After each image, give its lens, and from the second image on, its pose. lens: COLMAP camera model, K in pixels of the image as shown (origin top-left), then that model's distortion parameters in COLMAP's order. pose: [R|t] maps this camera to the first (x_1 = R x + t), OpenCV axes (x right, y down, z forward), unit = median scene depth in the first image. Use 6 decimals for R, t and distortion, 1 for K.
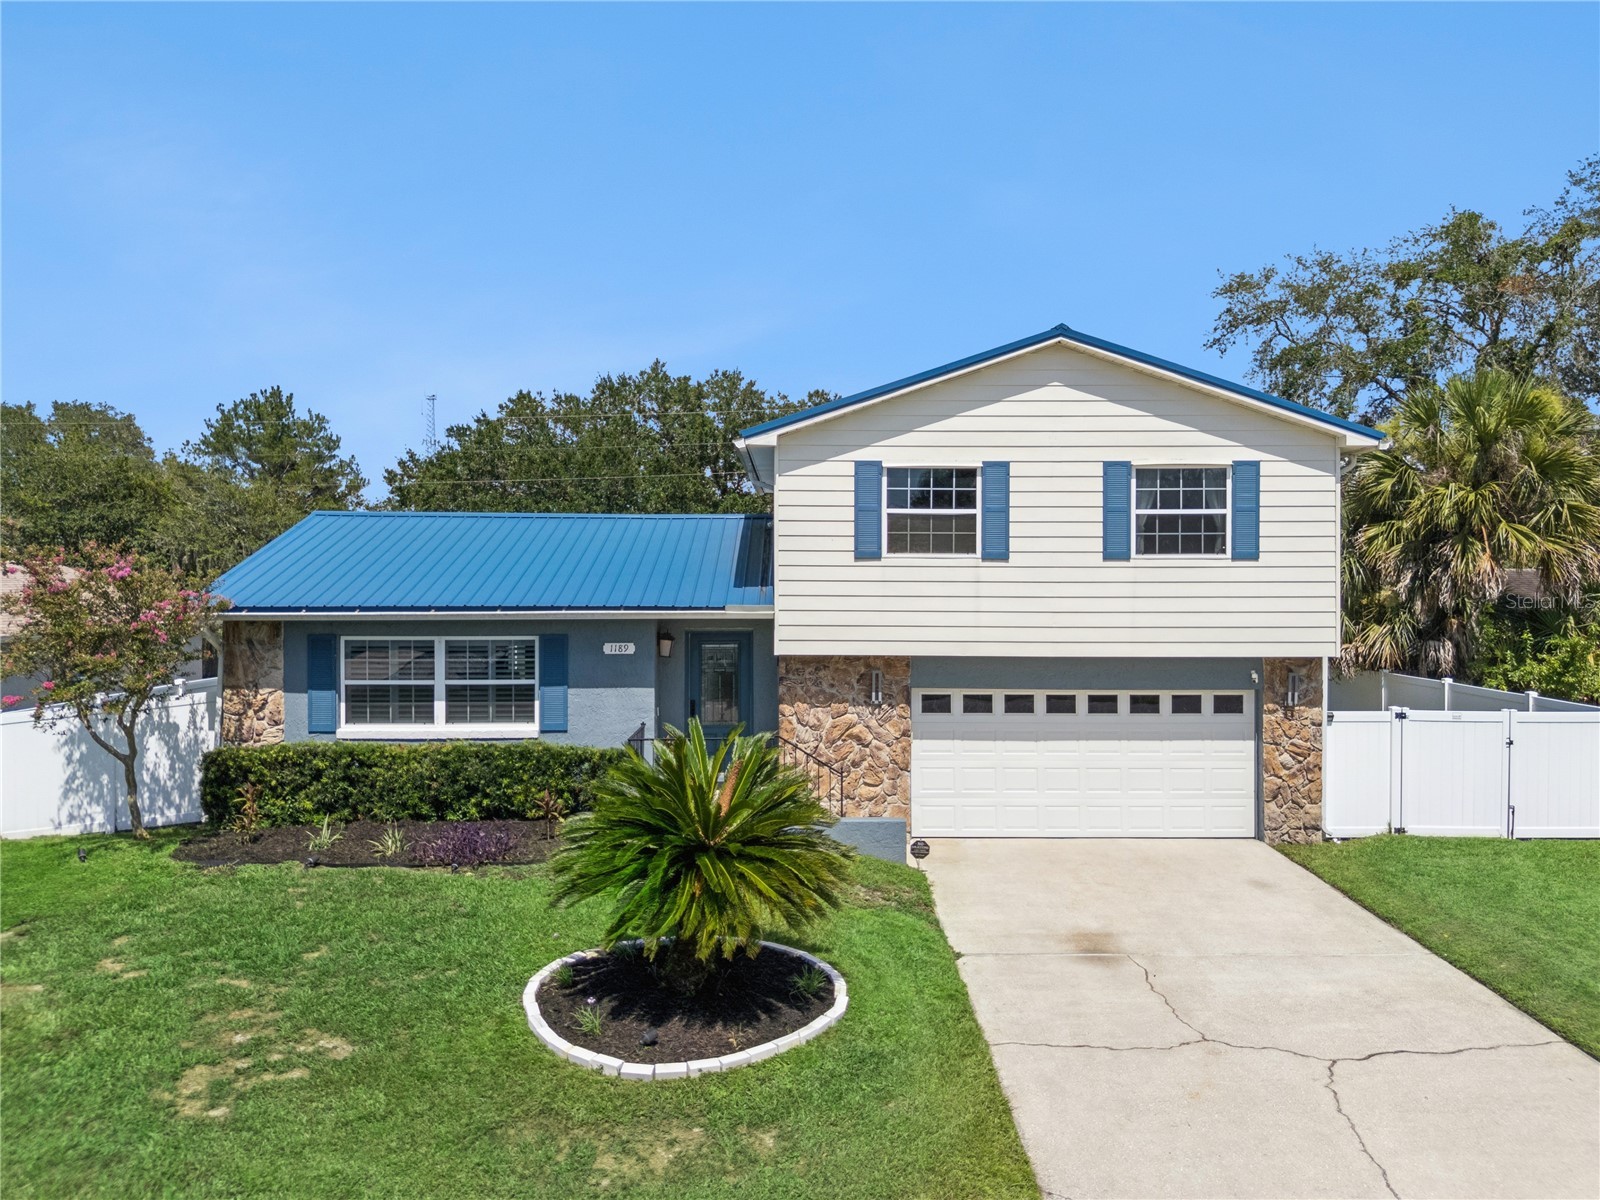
lens RADIAL K [[1197.6, 0, 800.0], [0, 1197.6, 600.0], [0, 0, 1]] dist [0.005838, -0.003449]
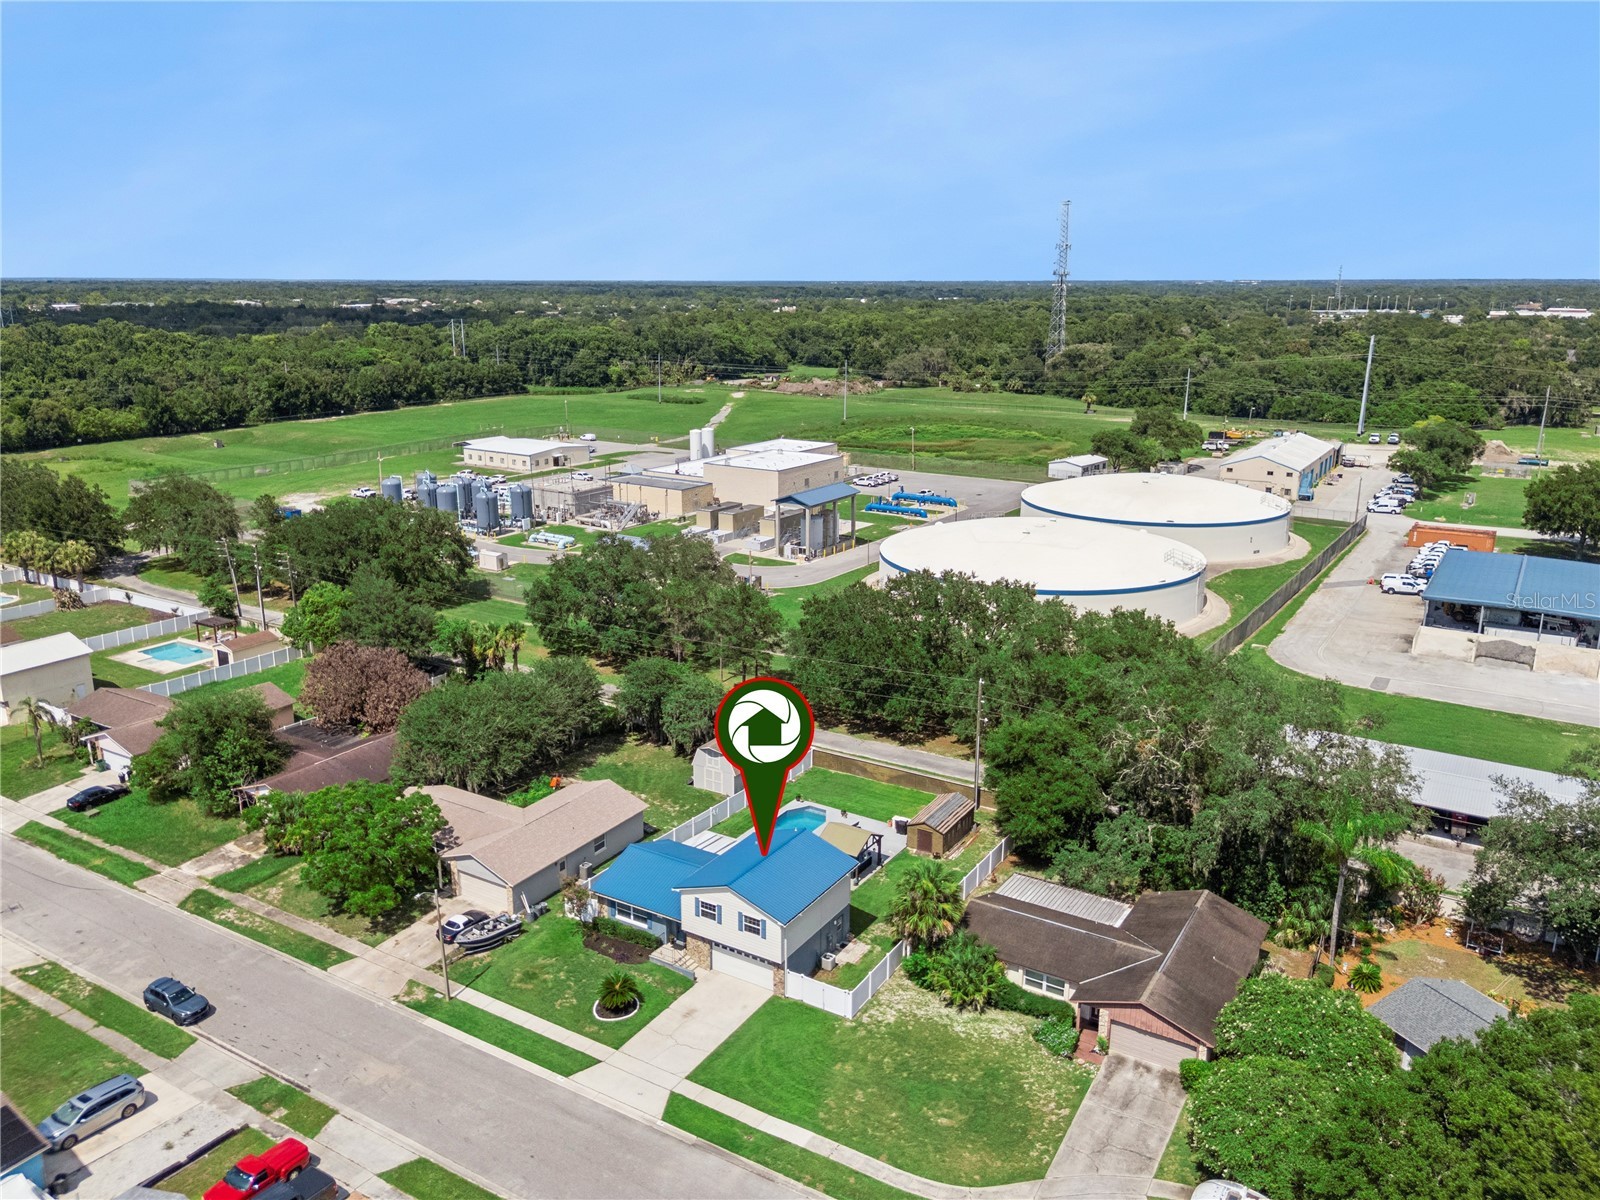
lens RADIAL K [[1132.8, 0, 800.0], [0, 1132.8, 600.0], [0, 0, 1]] dist [-0.024011, -0.002556]
pose [[0.848230, 0.133168, -0.512613, 2.542503], [-0.008083, 0.971016, 0.238878, -2.336121], [0.529567, -0.198480, 0.824721, -2.254882]]
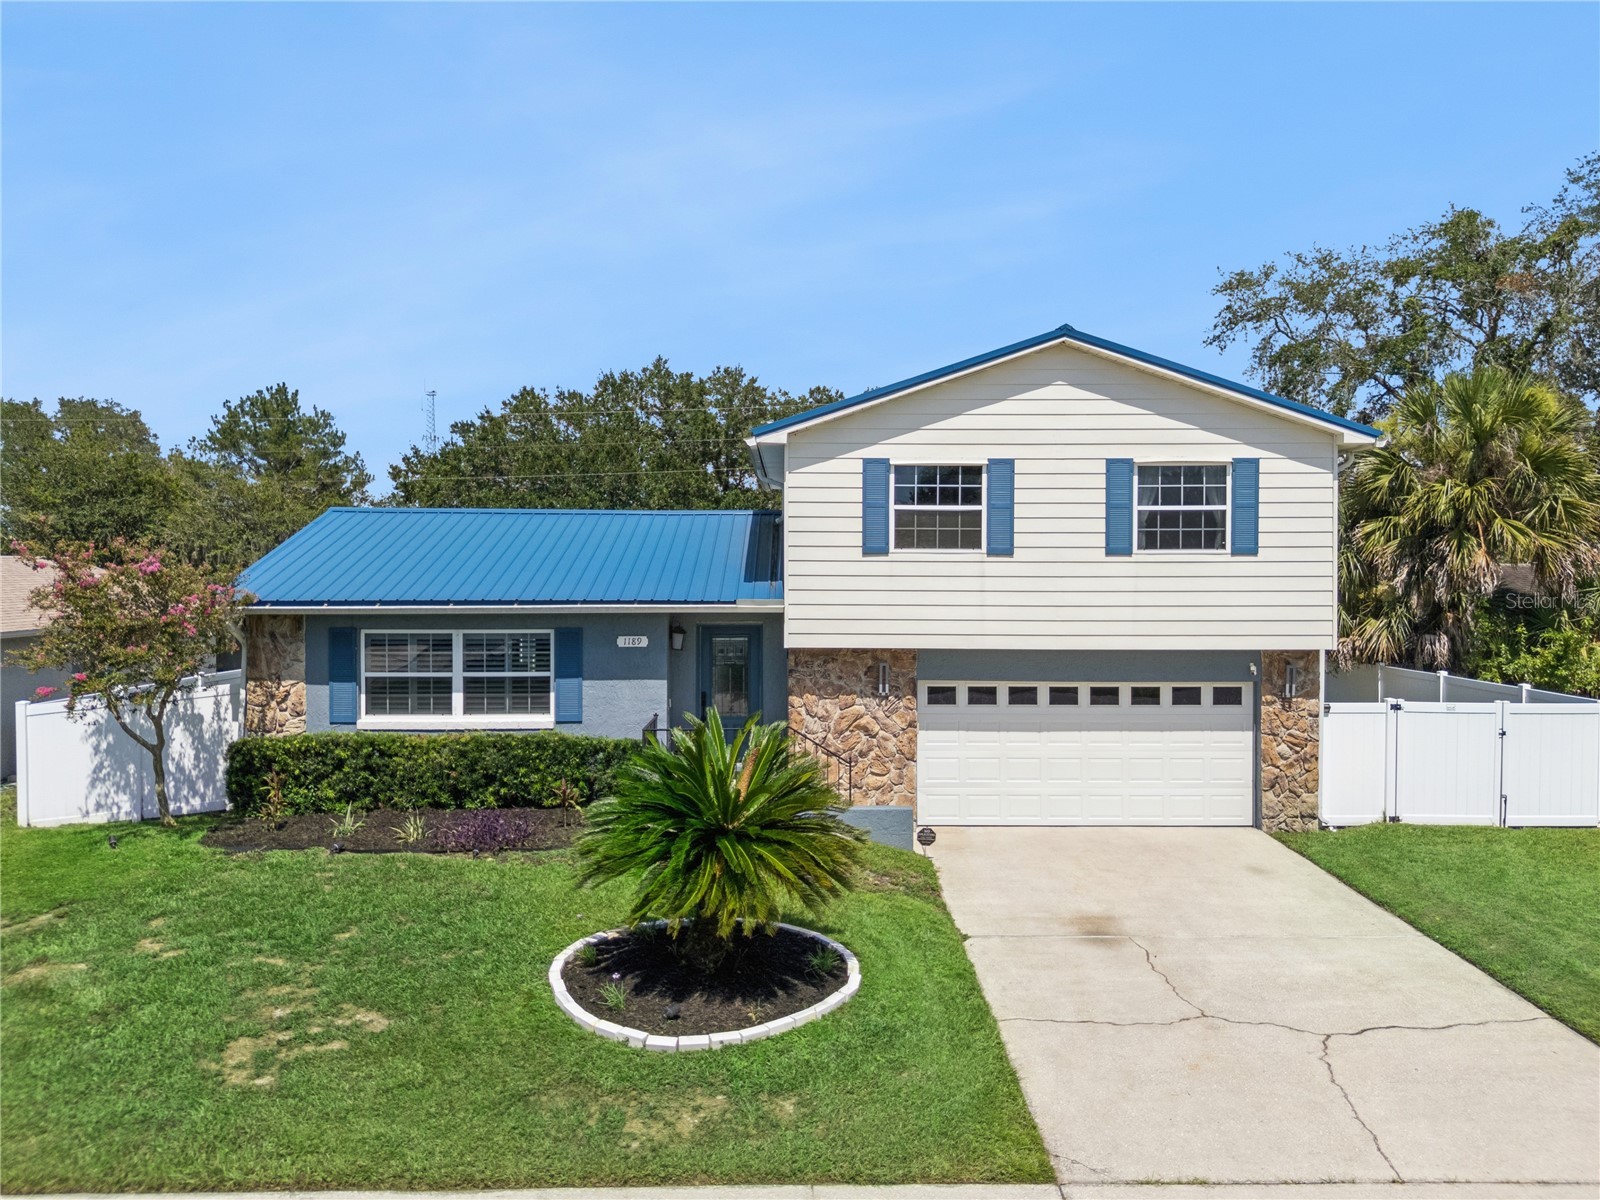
lens RADIAL K [[1195.7, 0, 796.6], [0, 1195.7, 606.3], [0, 0, 1]] dist [0.004509, 0.000732]
pose [[0.999998, 0.000023, -0.001953, -0.008658], [-0.000006, 0.999960, 0.008908, 0.001334], [0.001953, -0.008908, 0.999958, -0.022499]]
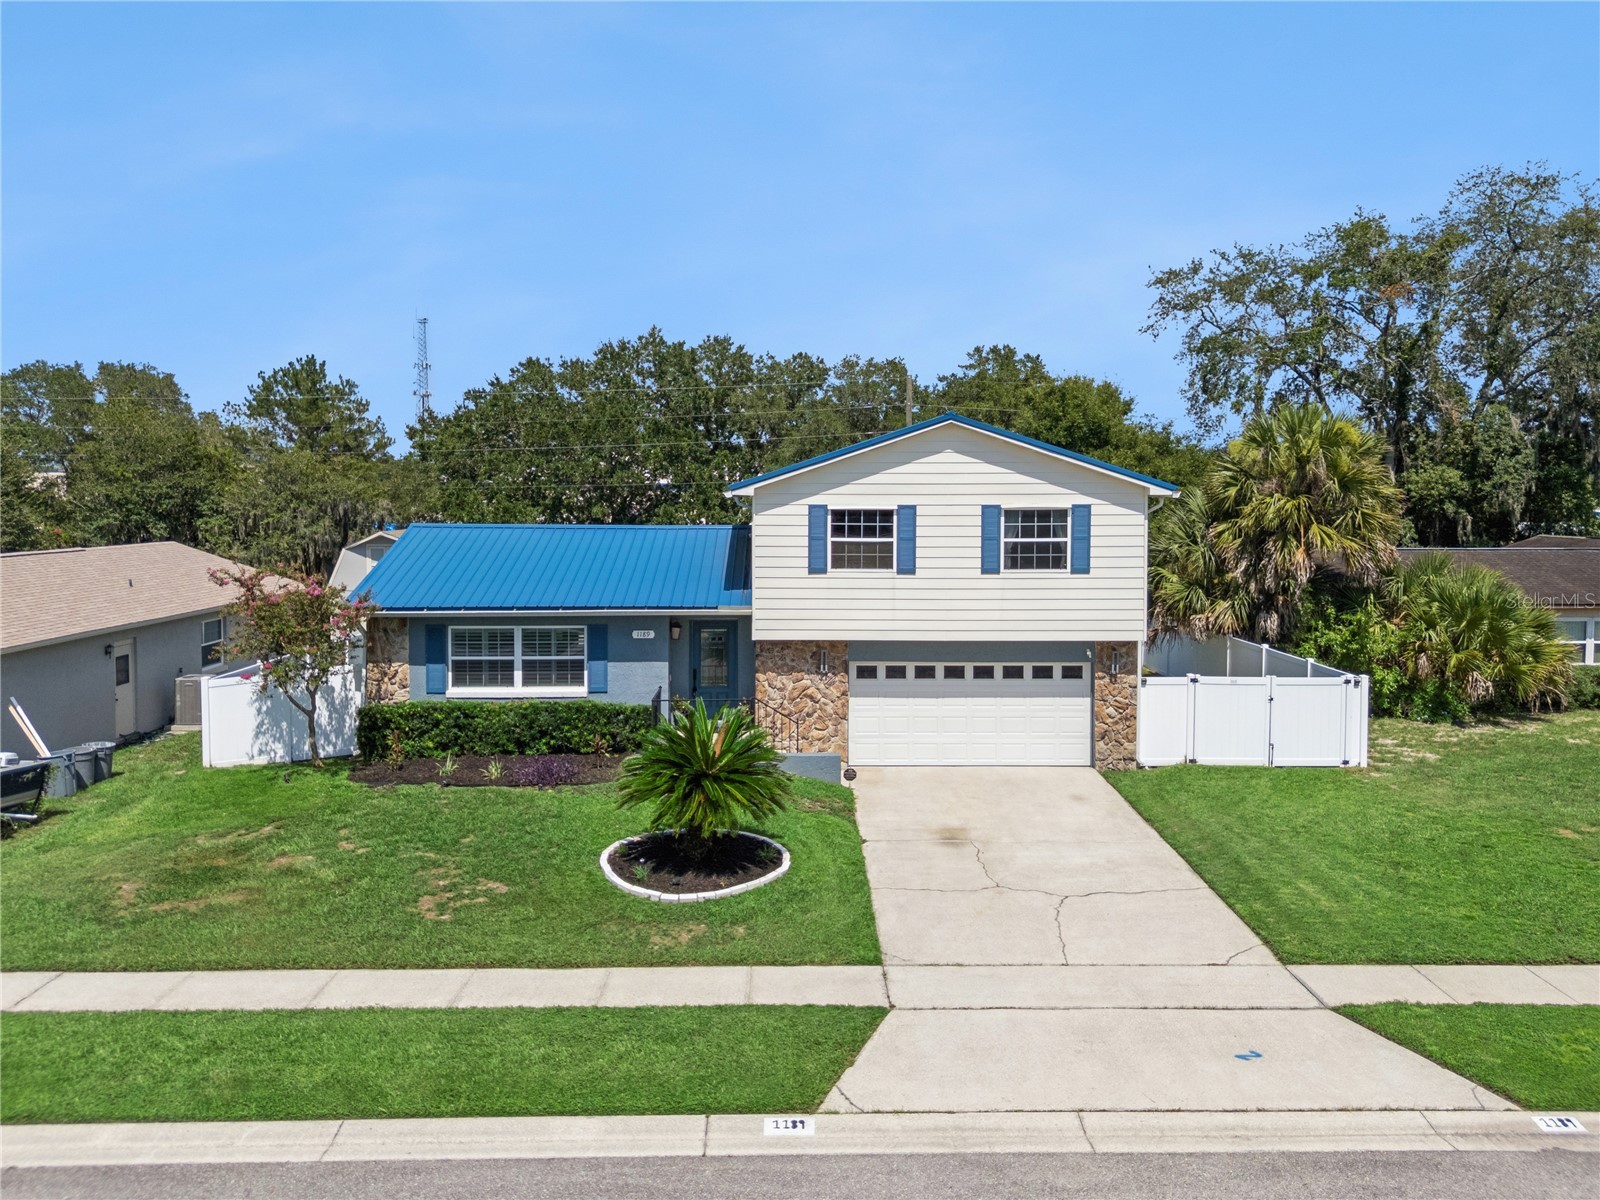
lens RADIAL K [[1213.8, 0, 791.4], [0, 1213.8, 554.6], [0, 0, 1]] dist [0.002498, -0.001453]
pose [[0.999999, -0.000125, -0.001155, 0.027554], [0.000159, 0.999562, 0.029591, -0.098543], [0.001151, -0.029591, 0.999561, -0.447995]]
